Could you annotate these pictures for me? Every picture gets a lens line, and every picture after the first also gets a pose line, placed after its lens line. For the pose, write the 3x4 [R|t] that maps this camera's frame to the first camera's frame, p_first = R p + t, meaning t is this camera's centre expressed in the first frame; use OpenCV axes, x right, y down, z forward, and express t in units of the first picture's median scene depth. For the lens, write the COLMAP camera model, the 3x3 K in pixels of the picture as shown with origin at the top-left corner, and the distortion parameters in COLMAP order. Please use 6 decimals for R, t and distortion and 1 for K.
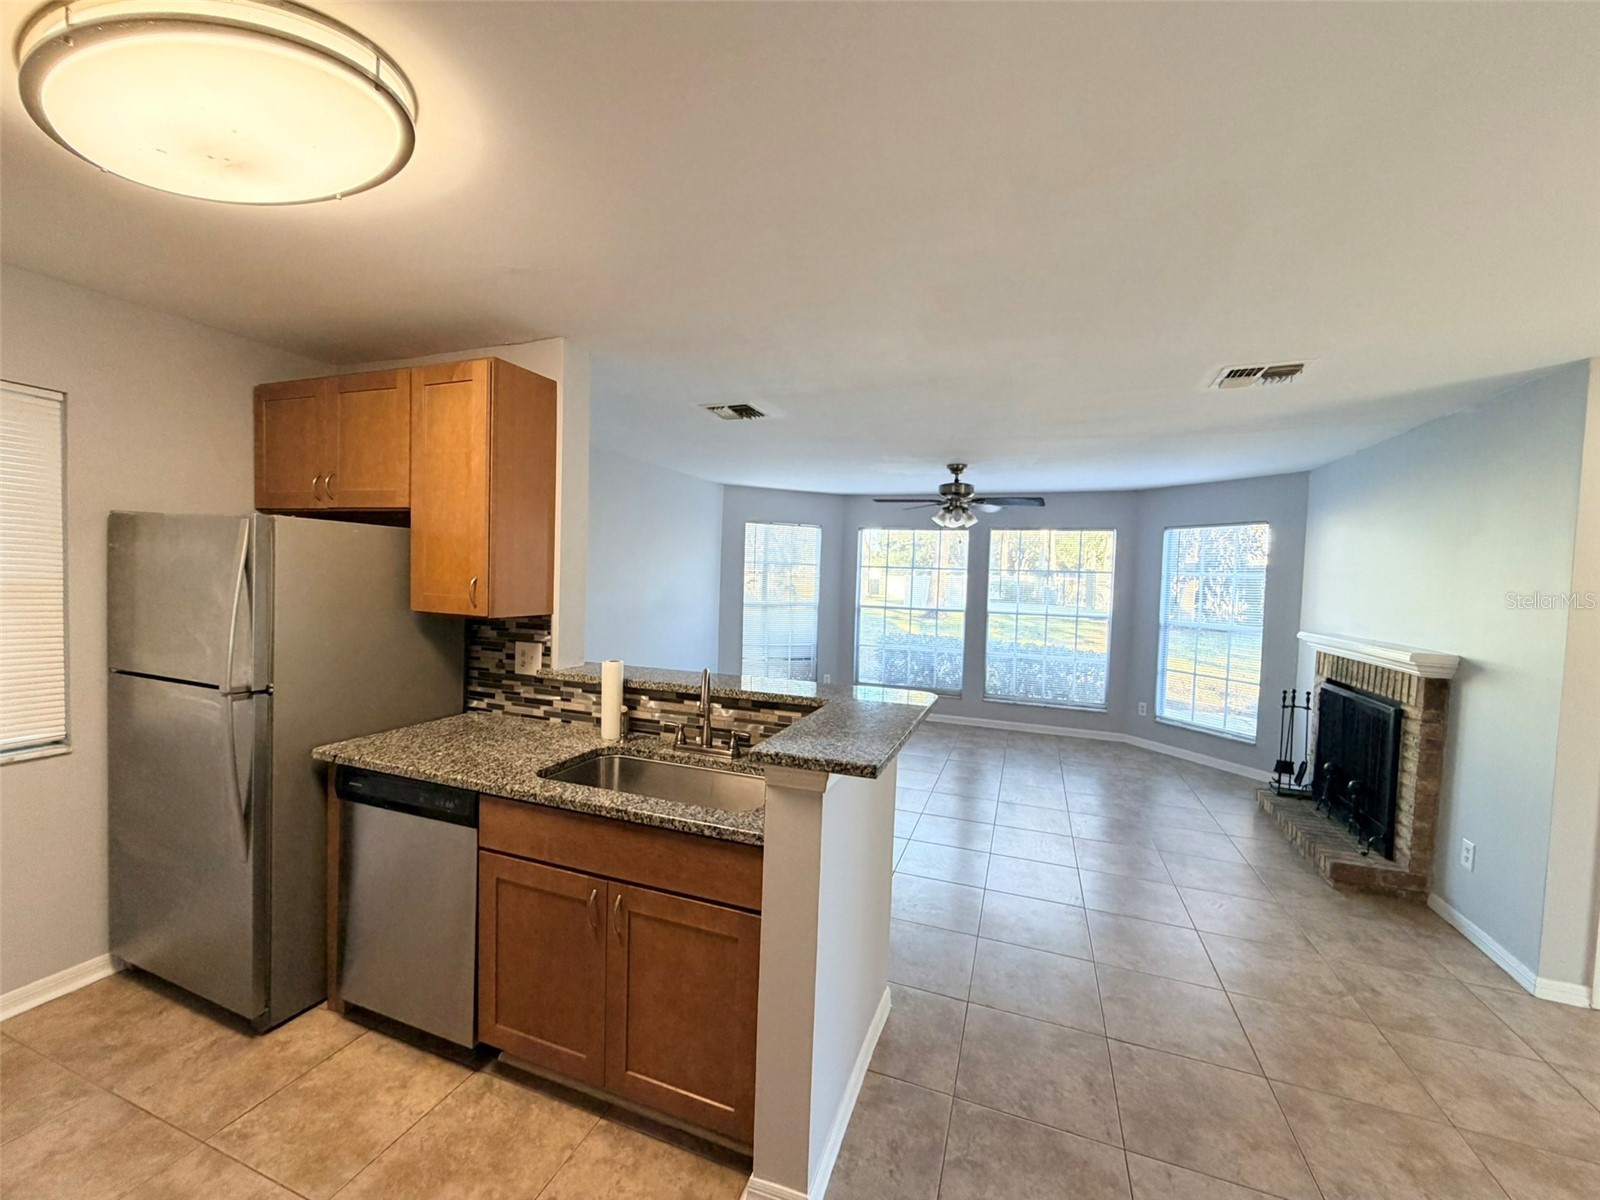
lens RADIAL K [[638.3, 0, 796.6], [0, 638.3, 601.8], [0, 0, 1]] dist [-0.000380, 0.000298]
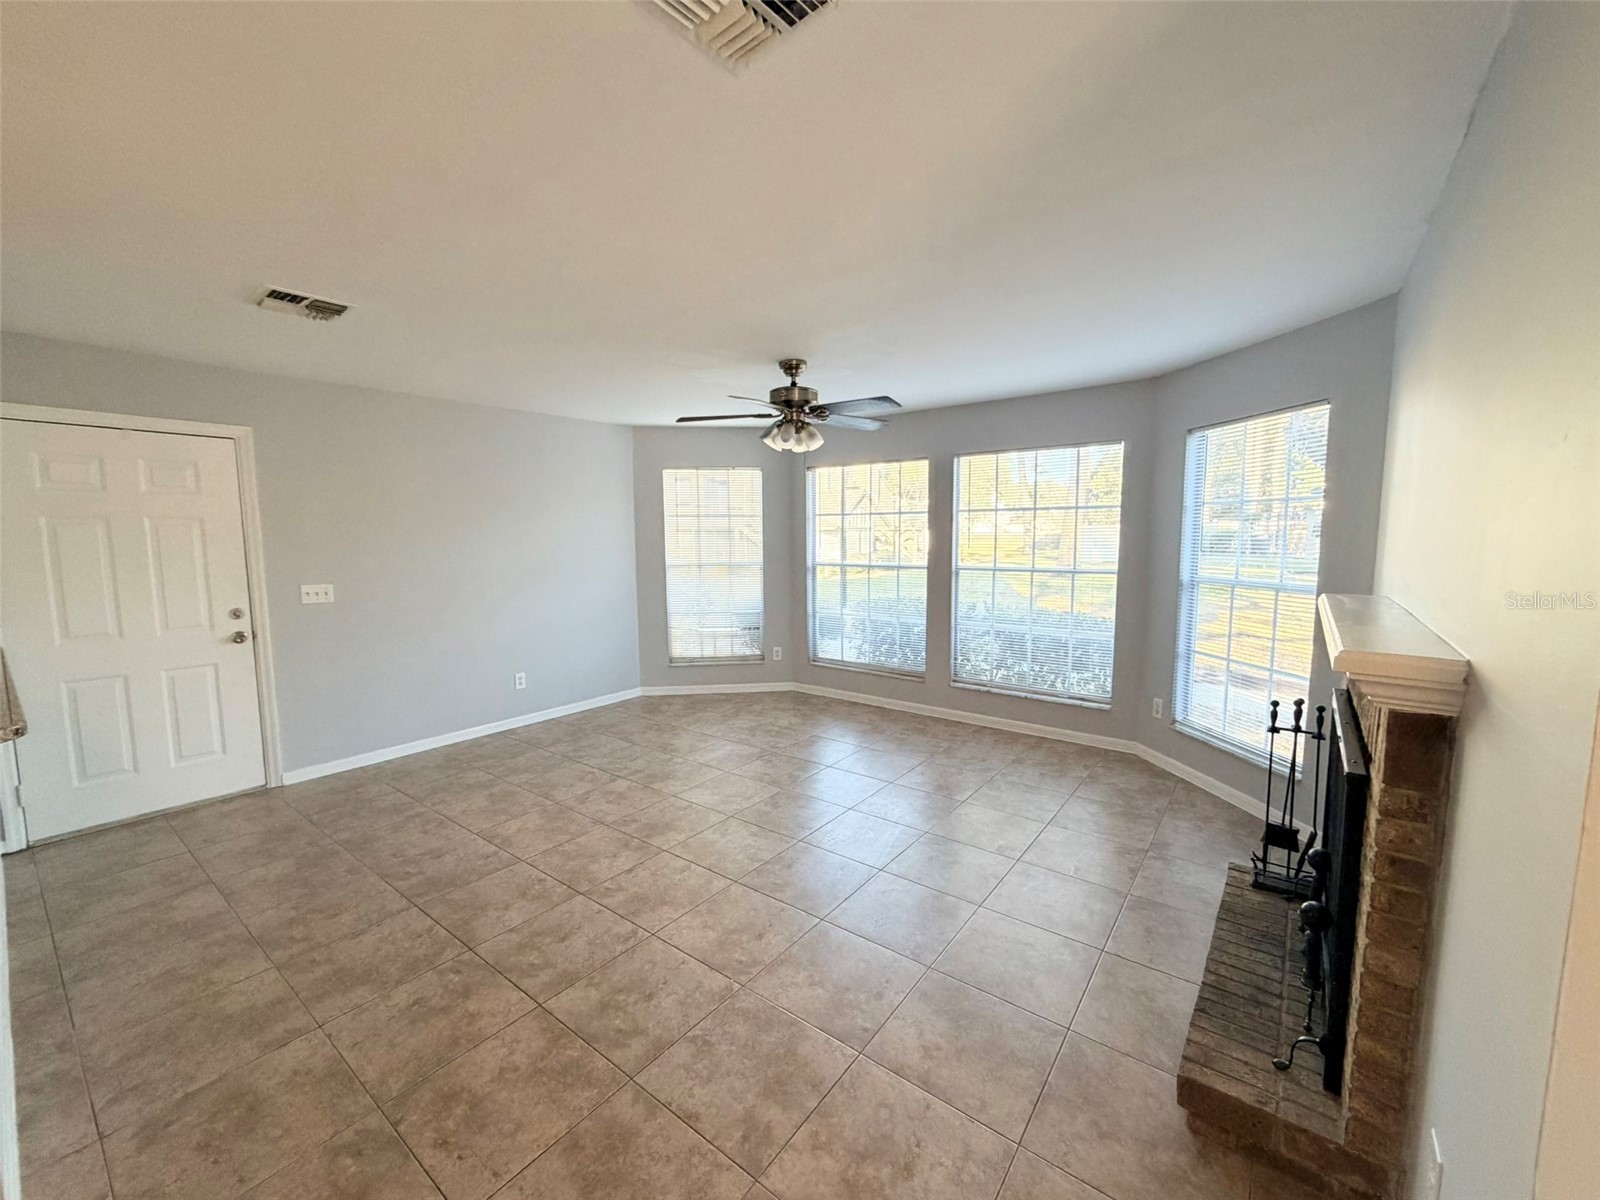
lens RADIAL K [[636.2, 0, 796.7], [0, 636.2, 602.5], [0, 0, 1]] dist [-0.000686, 0.000260]
pose [[0.953944, -0.007108, -0.299901, 0.627843], [0.025778, 0.997964, 0.058343, 0.014243], [0.298875, -0.063386, 0.952185, 0.423282]]
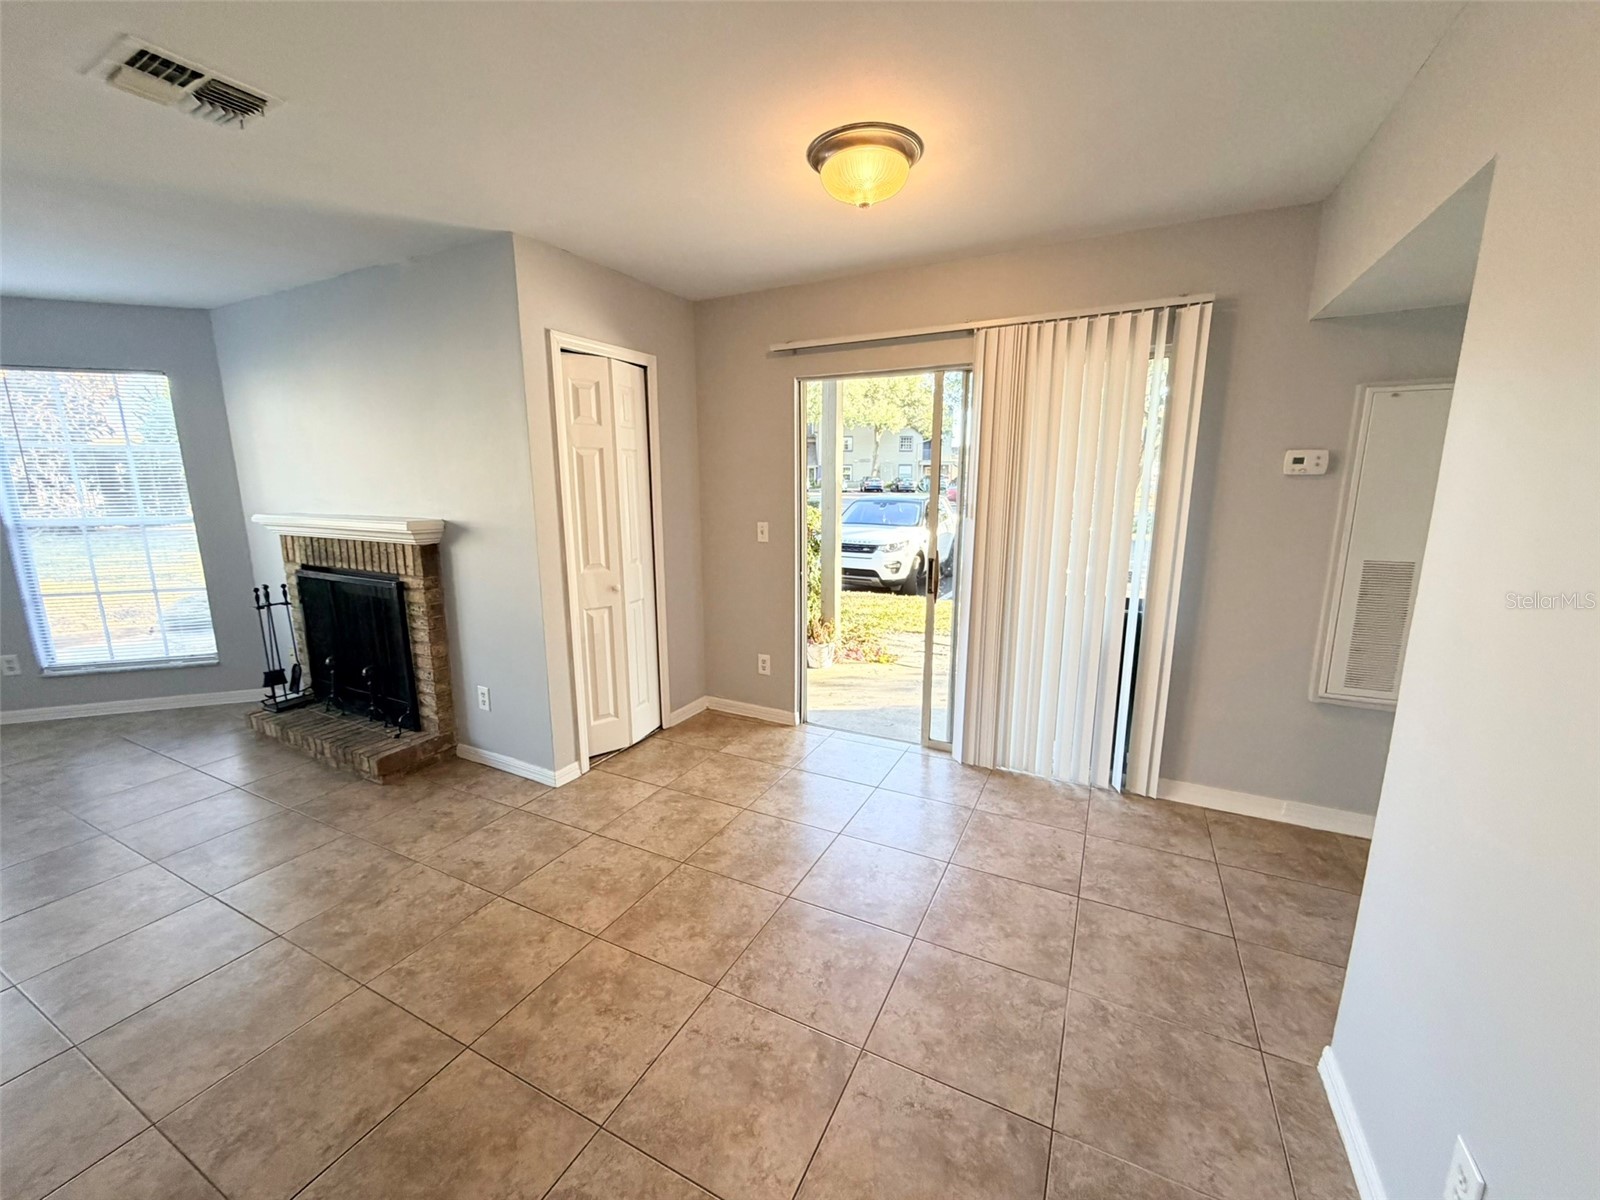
lens RADIAL K [[638.3, 0, 796.6], [0, 638.3, 601.8], [0, 0, 1]] dist [-0.000380, 0.000298]
pose [[0.116487, -0.219971, 0.968526, 0.062801], [0.048683, 0.975258, 0.215644, 0.016079], [-0.991998, 0.022031, 0.124314, 0.251657]]
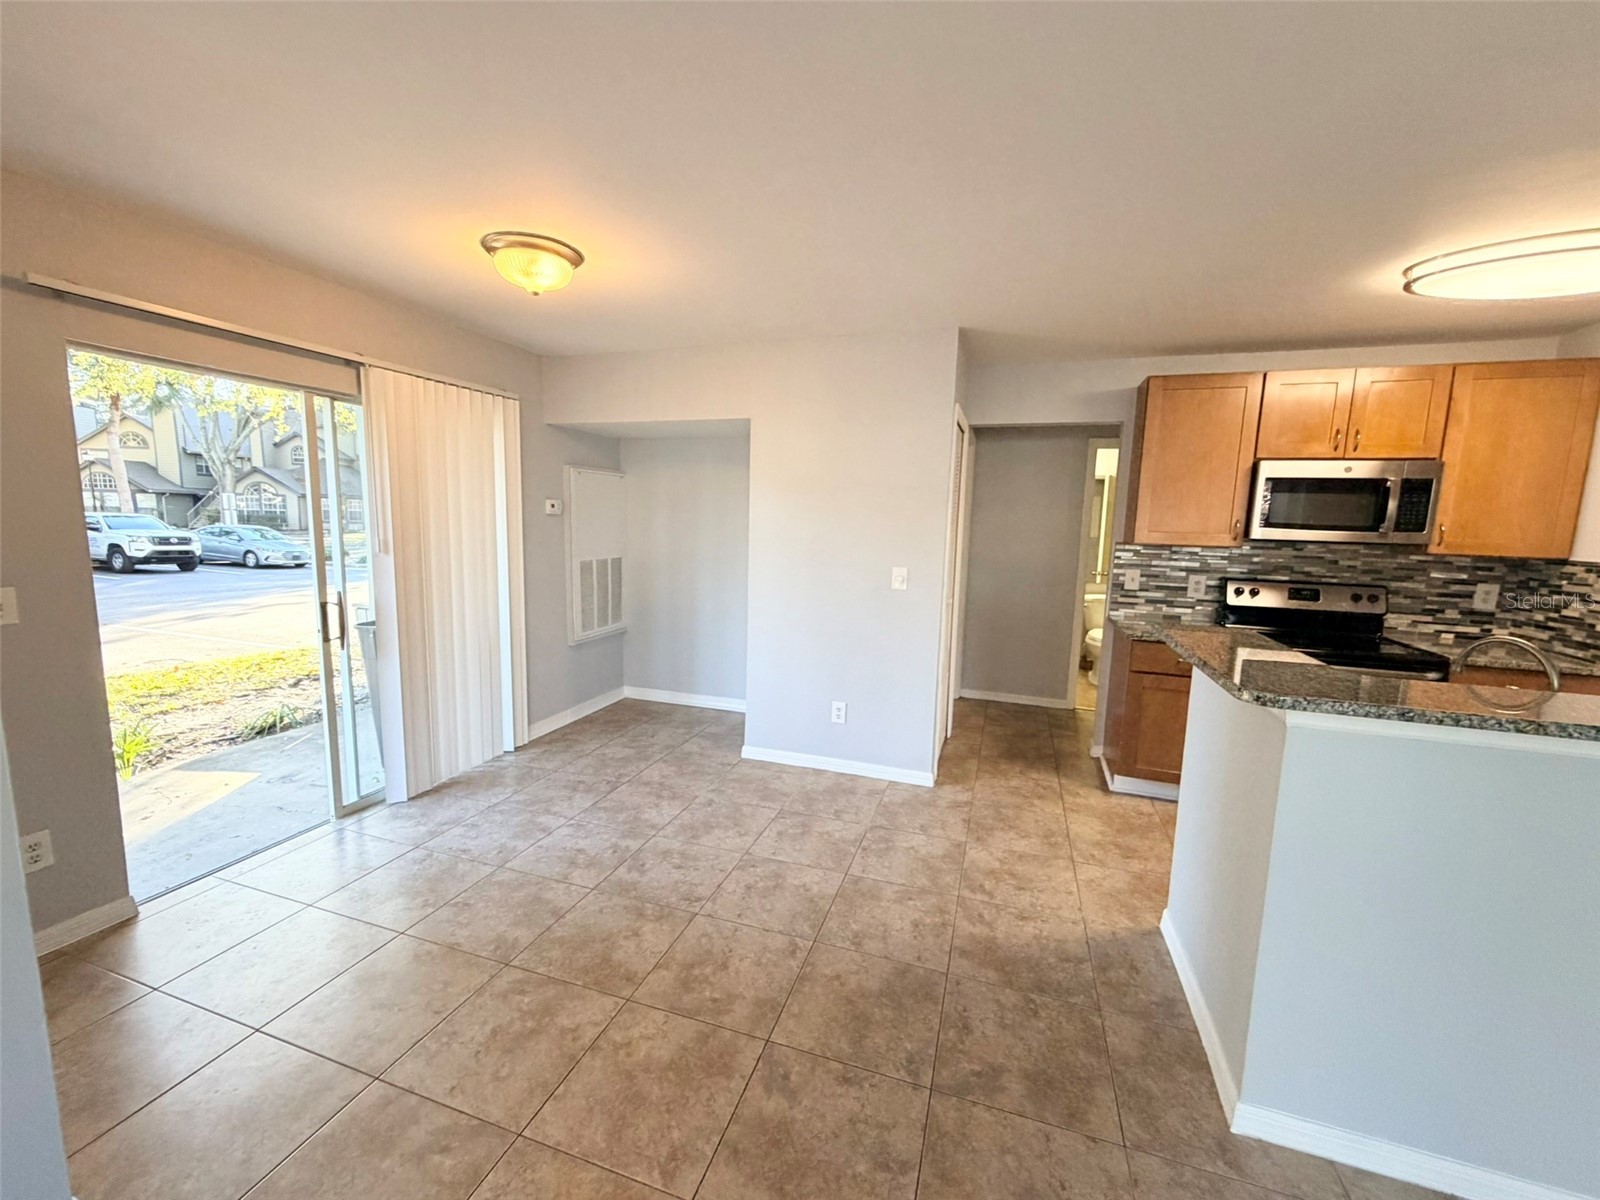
lens RADIAL K [[638.3, 0, 796.6], [0, 638.3, 601.8], [0, 0, 1]] dist [-0.000380, 0.000298]
pose [[-0.997856, -0.053265, -0.038023, 0.412610], [-0.059028, 0.983417, 0.171482, -0.010586], [0.028259, 0.173358, -0.984453, 0.961468]]
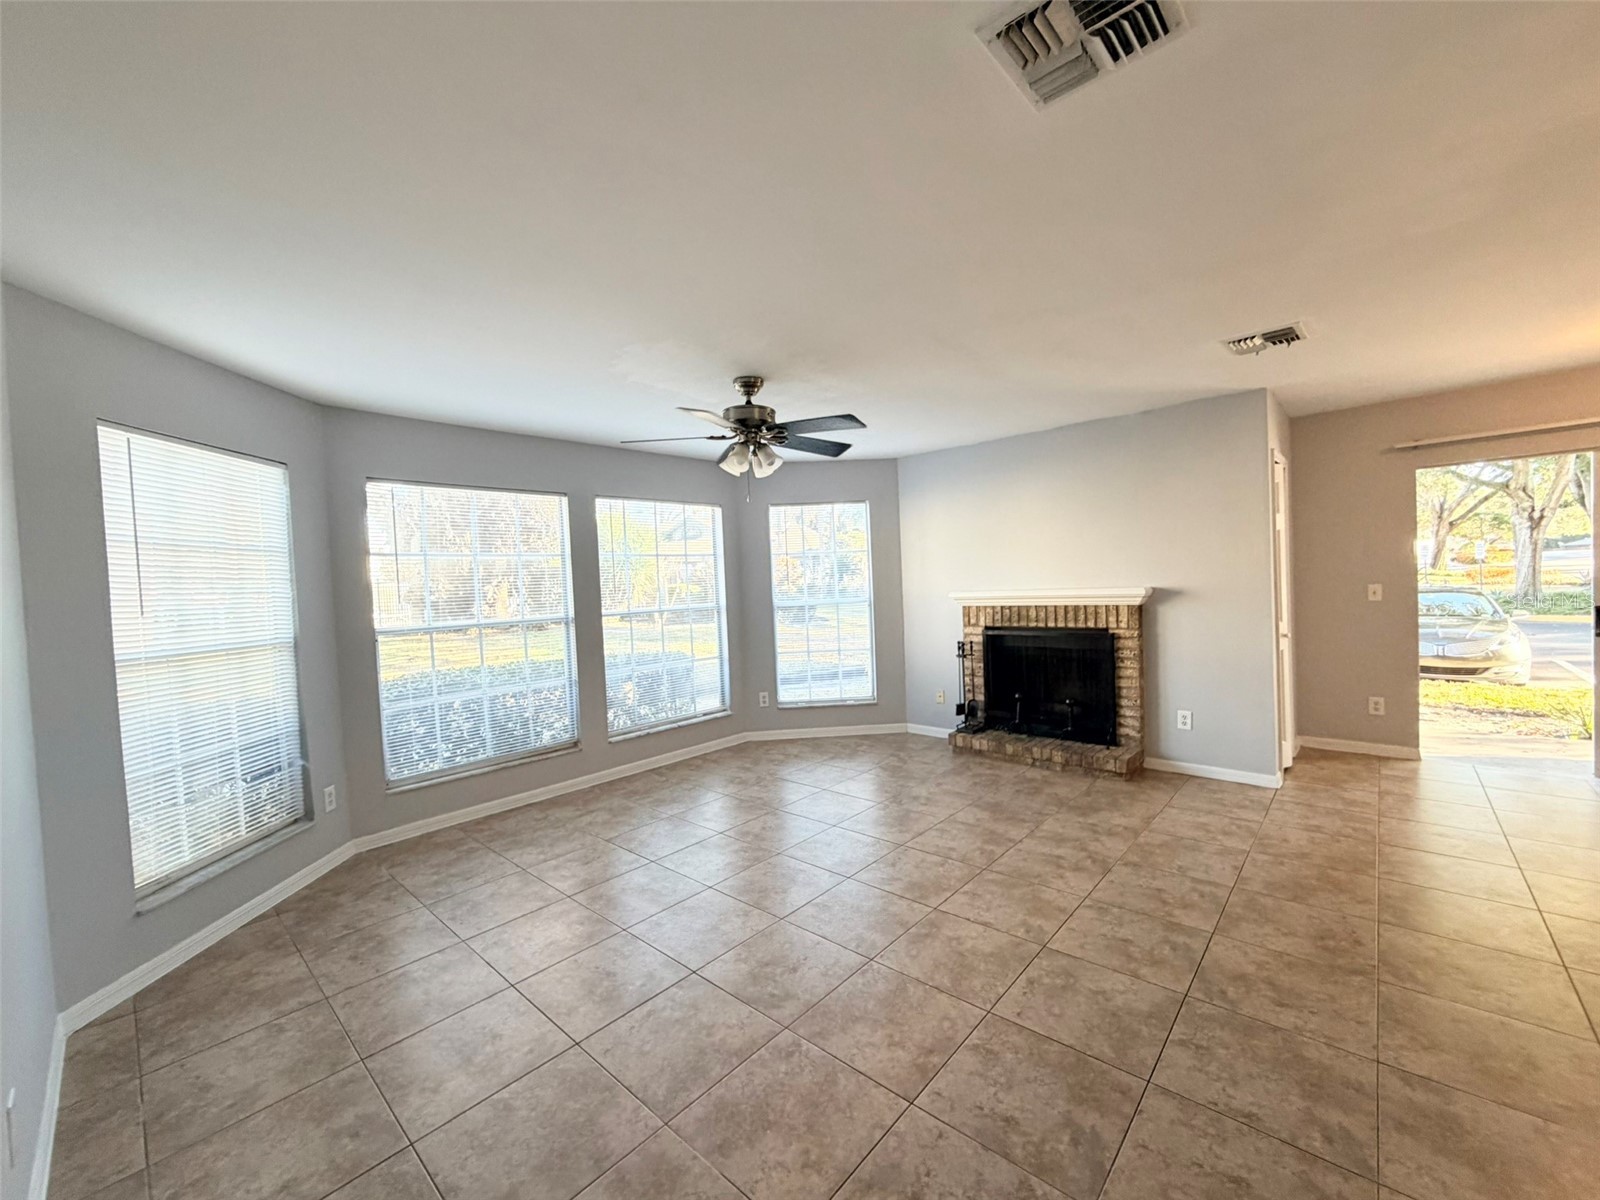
lens RADIAL K [[638.3, 0, 796.6], [0, 638.3, 601.8], [0, 0, 1]] dist [-0.000380, 0.000298]
pose [[0.376541, -0.076040, 0.923274, -0.474555], [0.094839, 0.994553, 0.043232, -0.015455], [-0.921533, 0.071284, 0.381701, 0.972795]]
